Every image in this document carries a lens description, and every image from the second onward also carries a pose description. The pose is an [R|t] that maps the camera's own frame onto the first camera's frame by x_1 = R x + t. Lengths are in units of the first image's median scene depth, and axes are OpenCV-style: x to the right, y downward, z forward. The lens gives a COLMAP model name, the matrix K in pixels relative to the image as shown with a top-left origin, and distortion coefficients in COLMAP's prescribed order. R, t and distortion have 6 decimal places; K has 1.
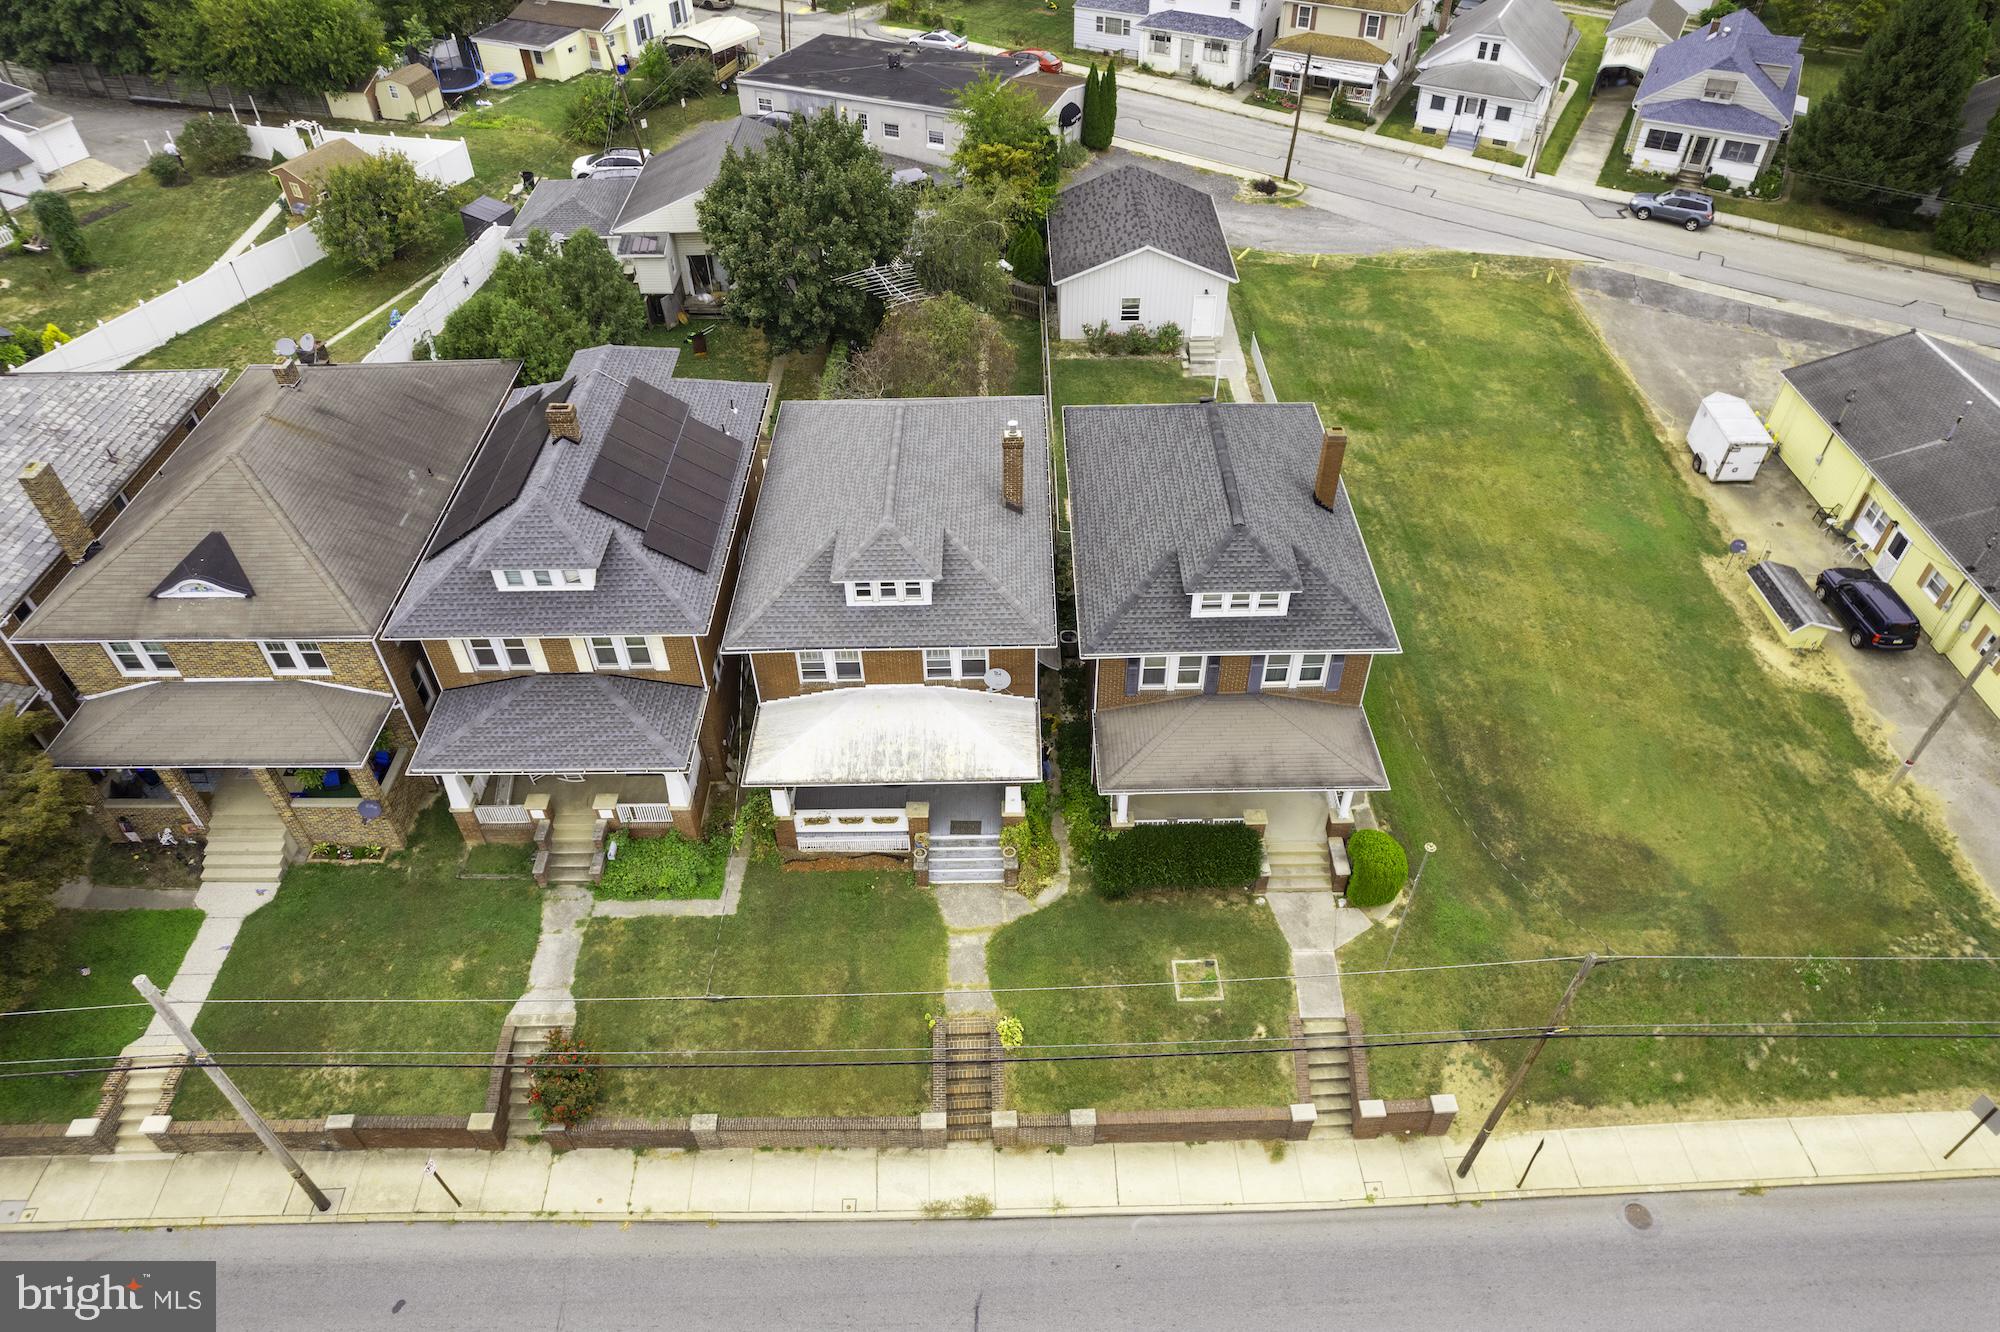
lens RADIAL K [[1275.3, 0, 1000.0], [0, 1275.3, 666.0], [0, 0, 1]] dist [-0.033375, 0.002725]
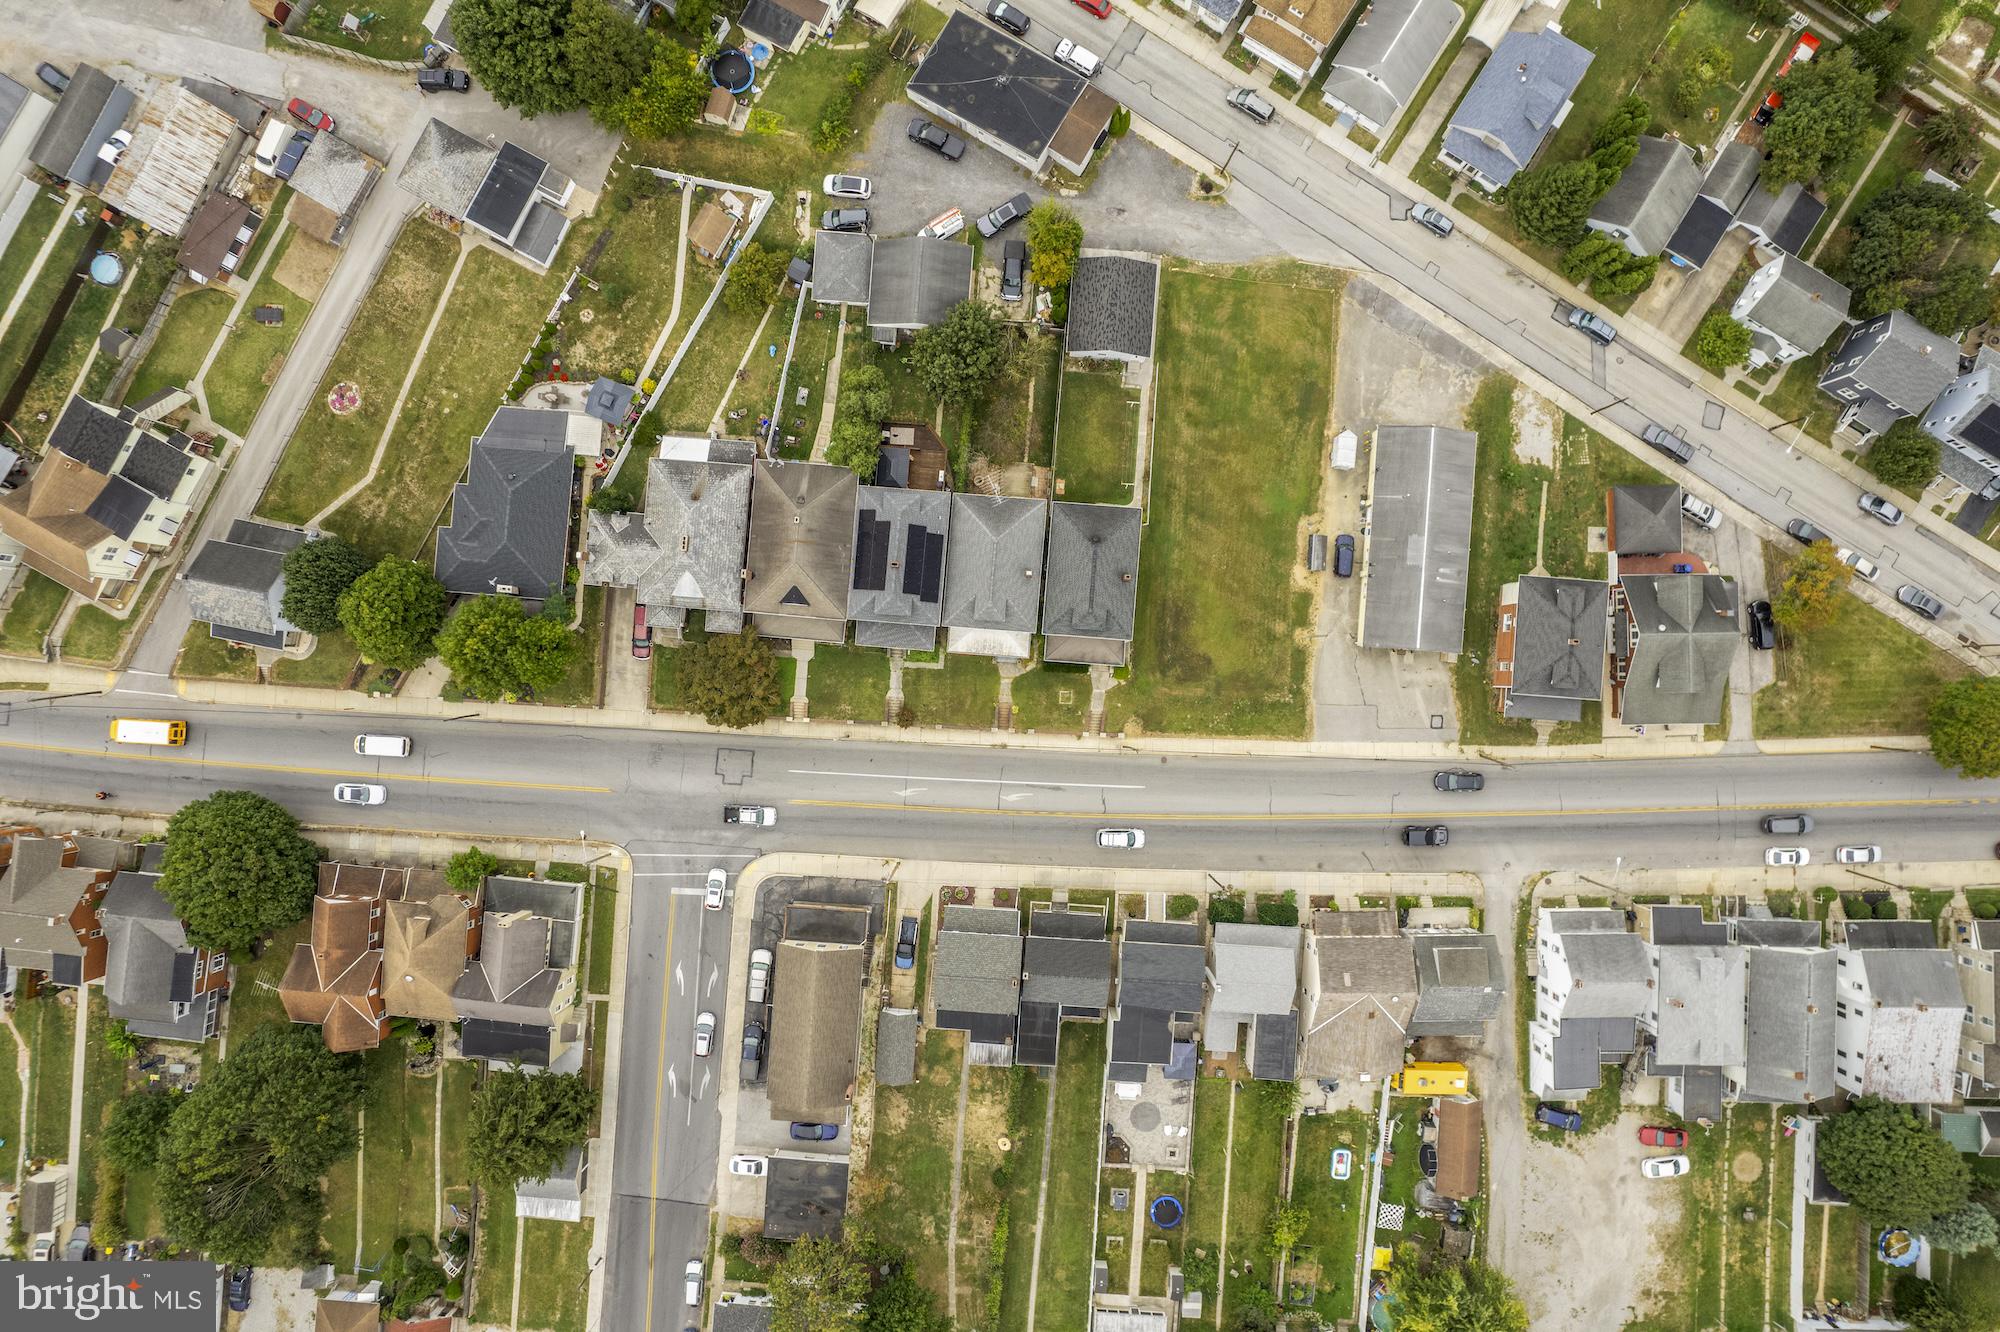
lens RADIAL K [[1275.3, 0, 1000.0], [0, 1275.3, 666.0], [0, 0, 1]] dist [-0.033375, 0.002725]
pose [[0.996668, 0.081560, 0.000785, -0.049454], [-0.056238, 0.680194, 0.730872, -2.496619], [0.059075, -0.728481, 0.682514, -1.480035]]
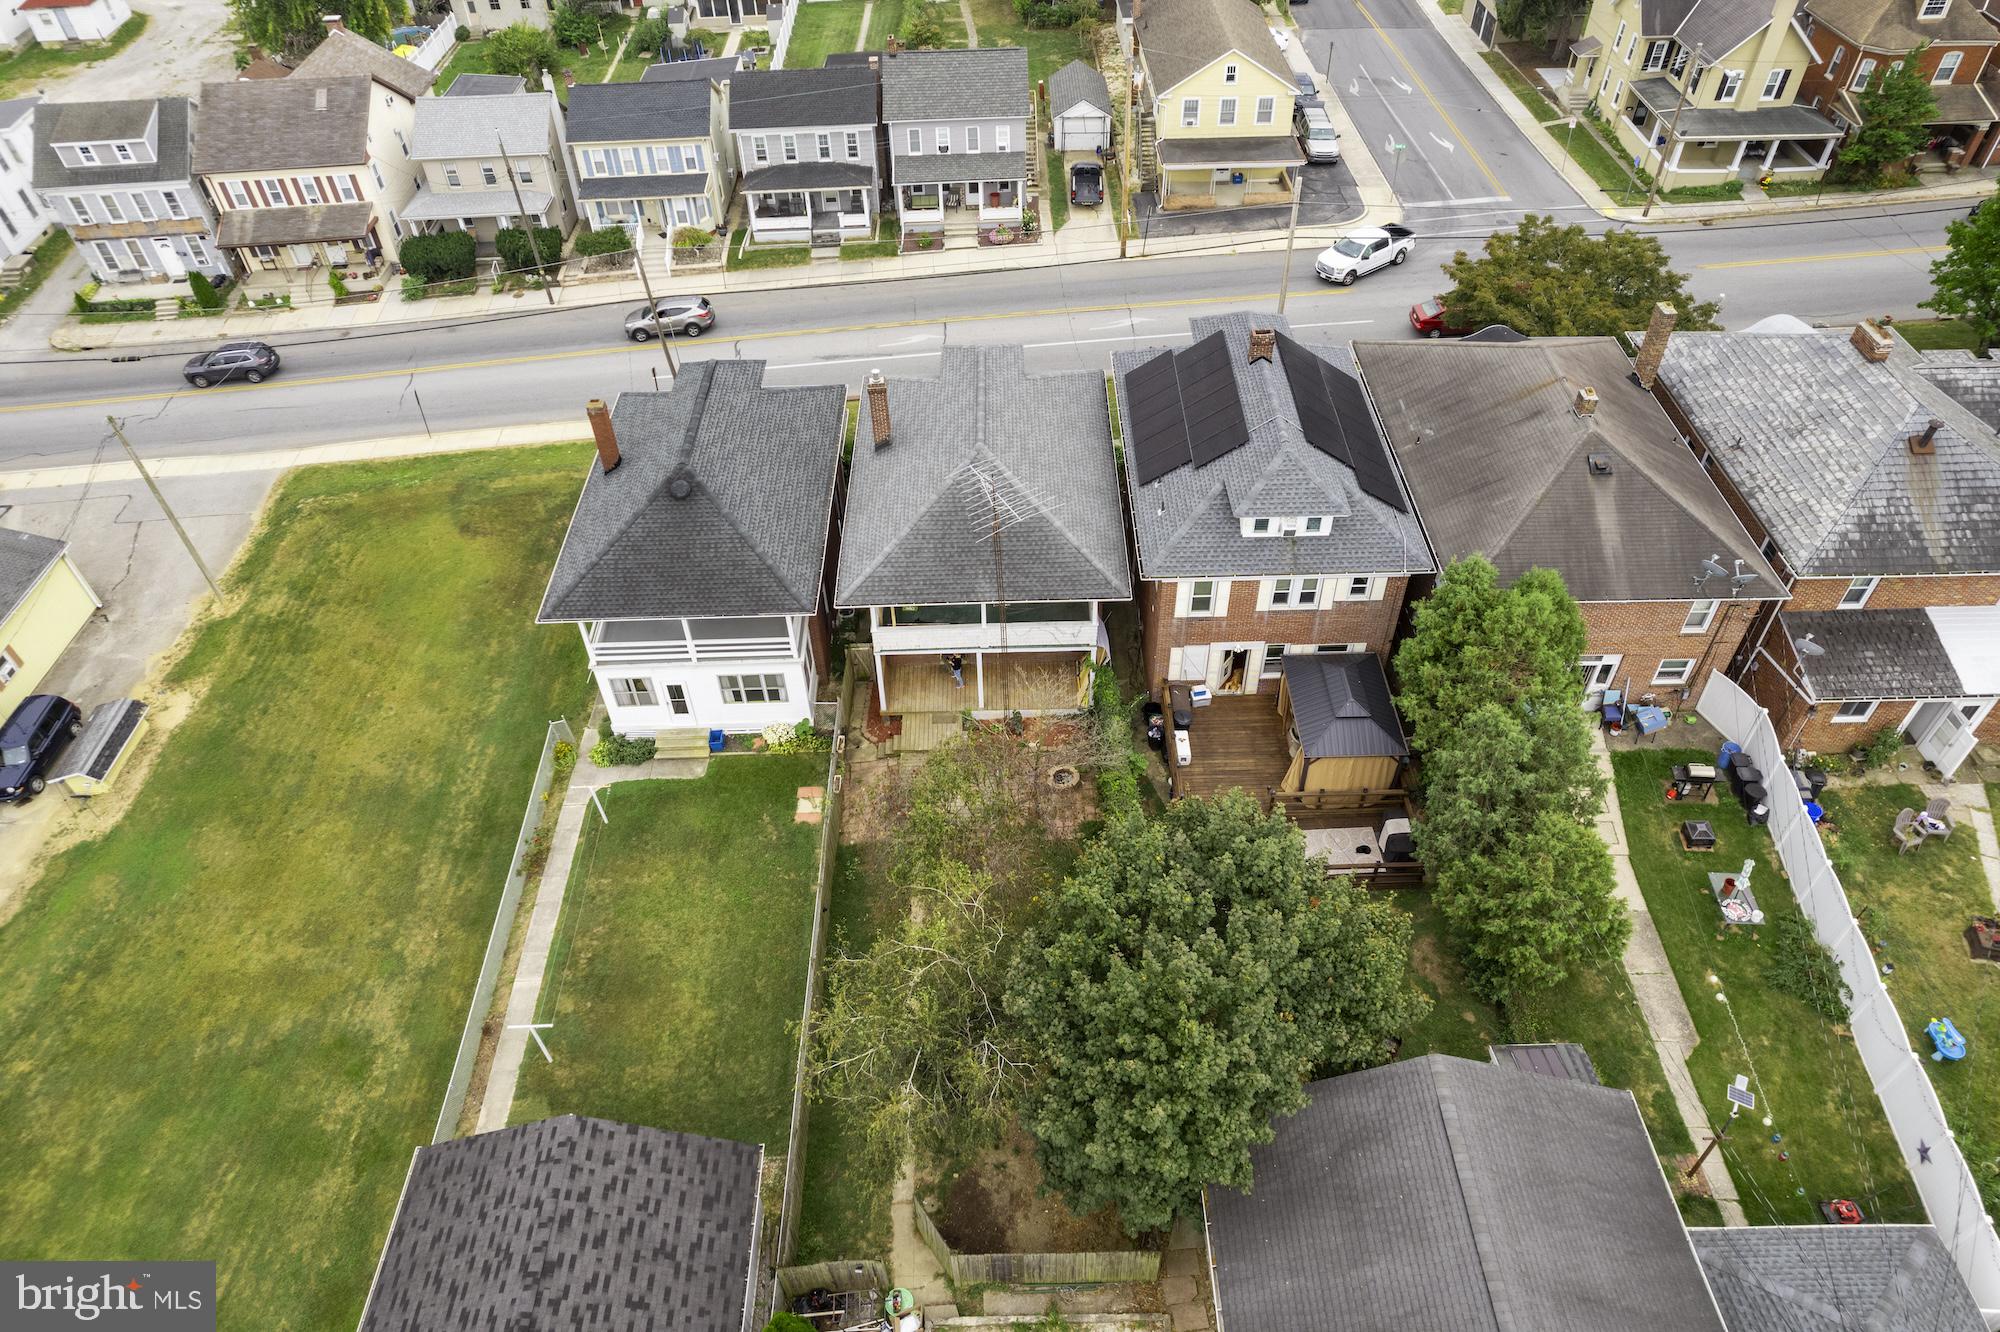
lens RADIAL K [[1275.3, 0, 1000.0], [0, 1275.3, 666.0], [0, 0, 1]] dist [-0.033375, 0.002725]
pose [[-0.999230, 0.033173, 0.020942, -0.119788], [0.022531, 0.048262, 0.998581, -1.353133], [0.032115, 0.998284, -0.048972, 1.349181]]
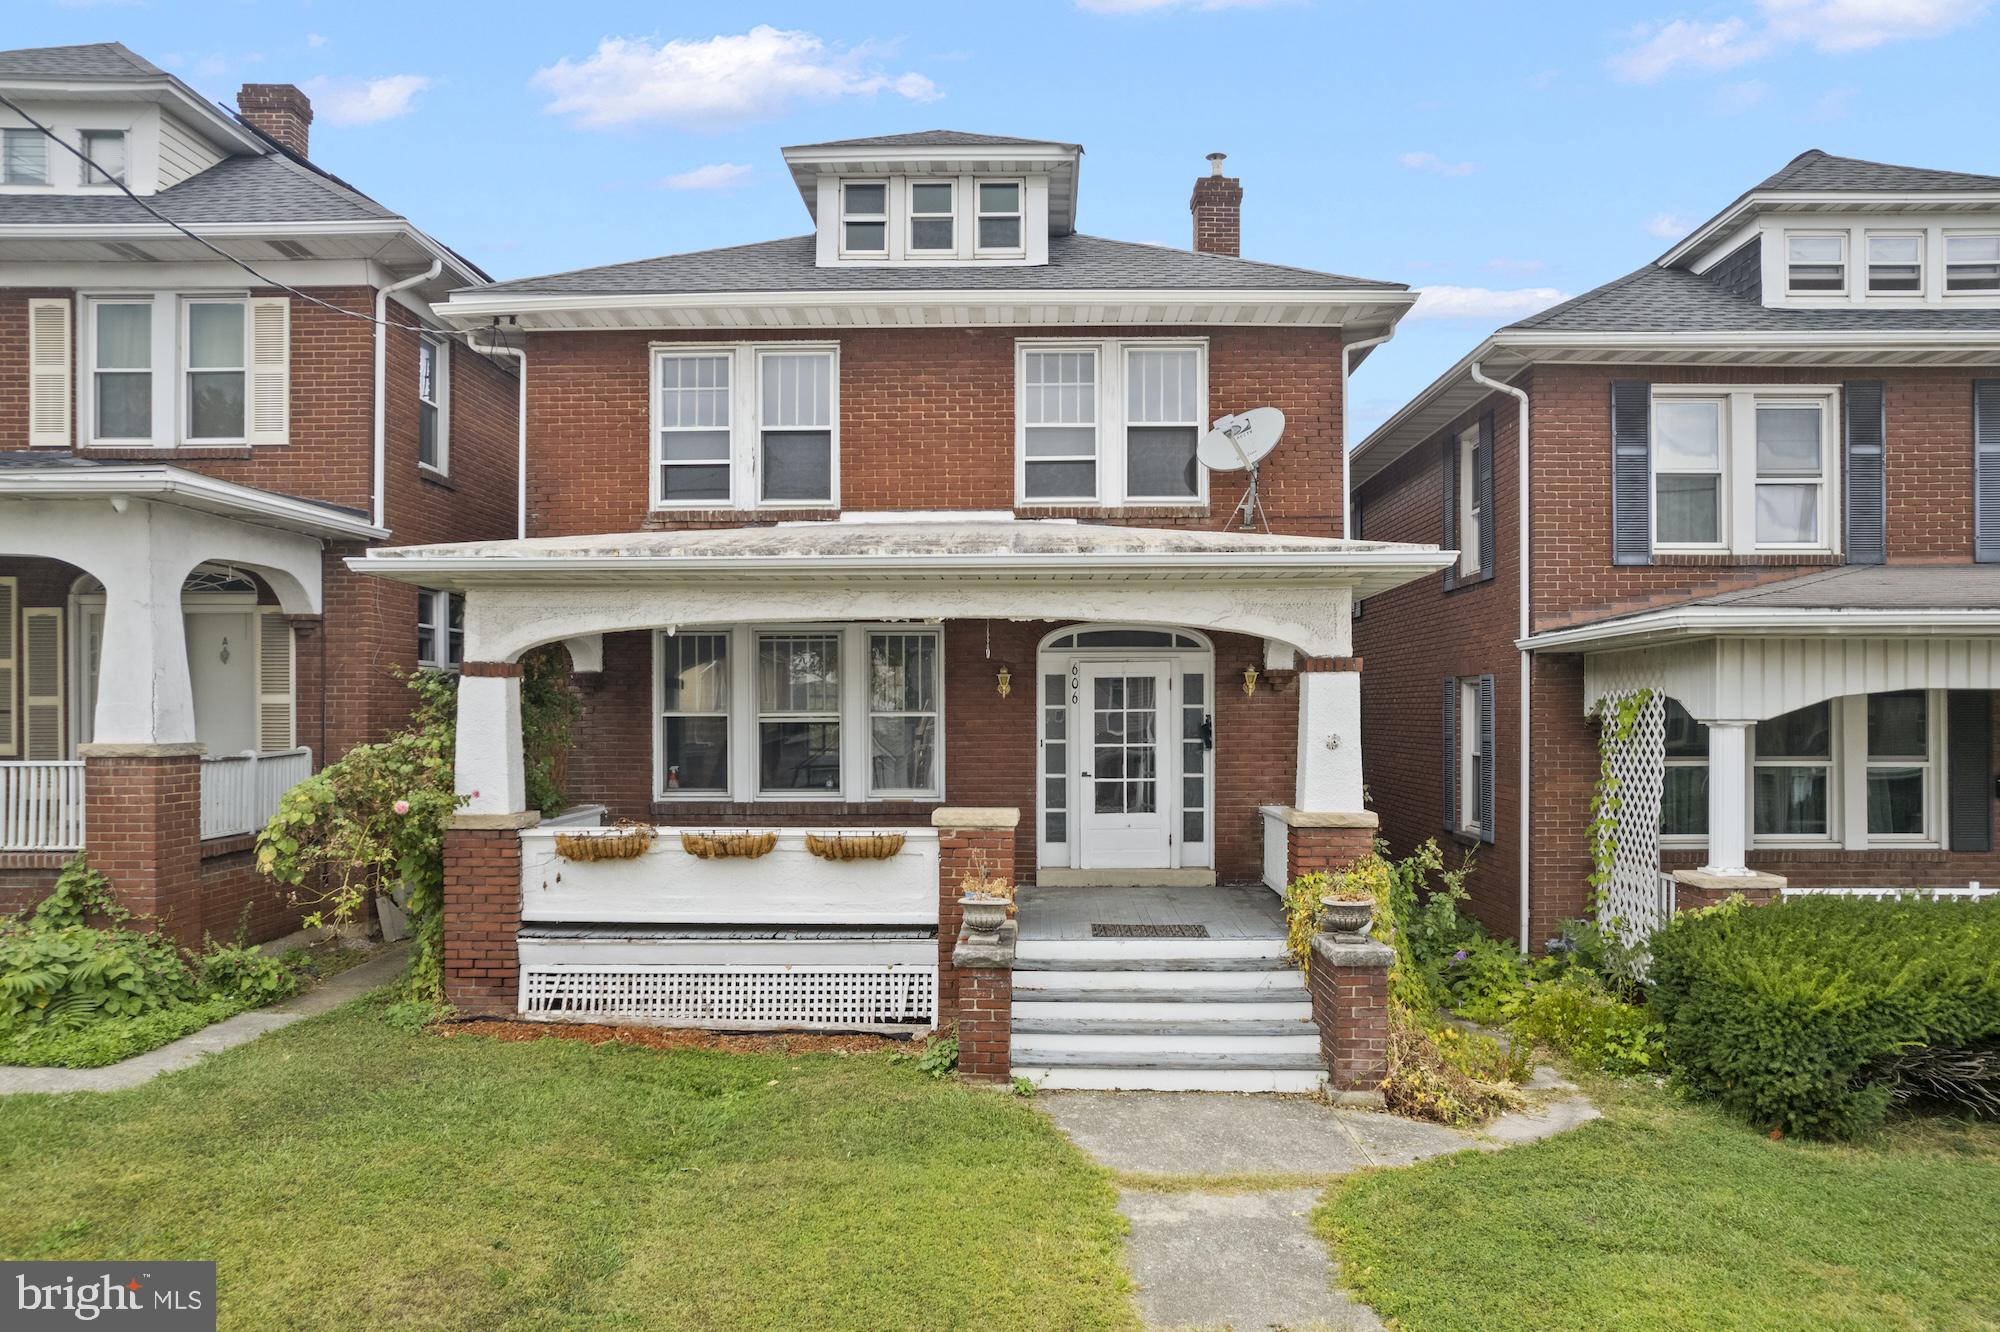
lens RADIAL K [[1334.6, 0, 1000.0], [0, 1334.6, 666.0], [0, 0, 1]] dist [-0.038079, 0.000227]
pose [[0.999264, 0.019640, -0.032963, -0.052791], [-0.036380, 0.758030, -0.651204, 0.285417], [0.012197, 0.651924, 0.758186, 0.789048]]
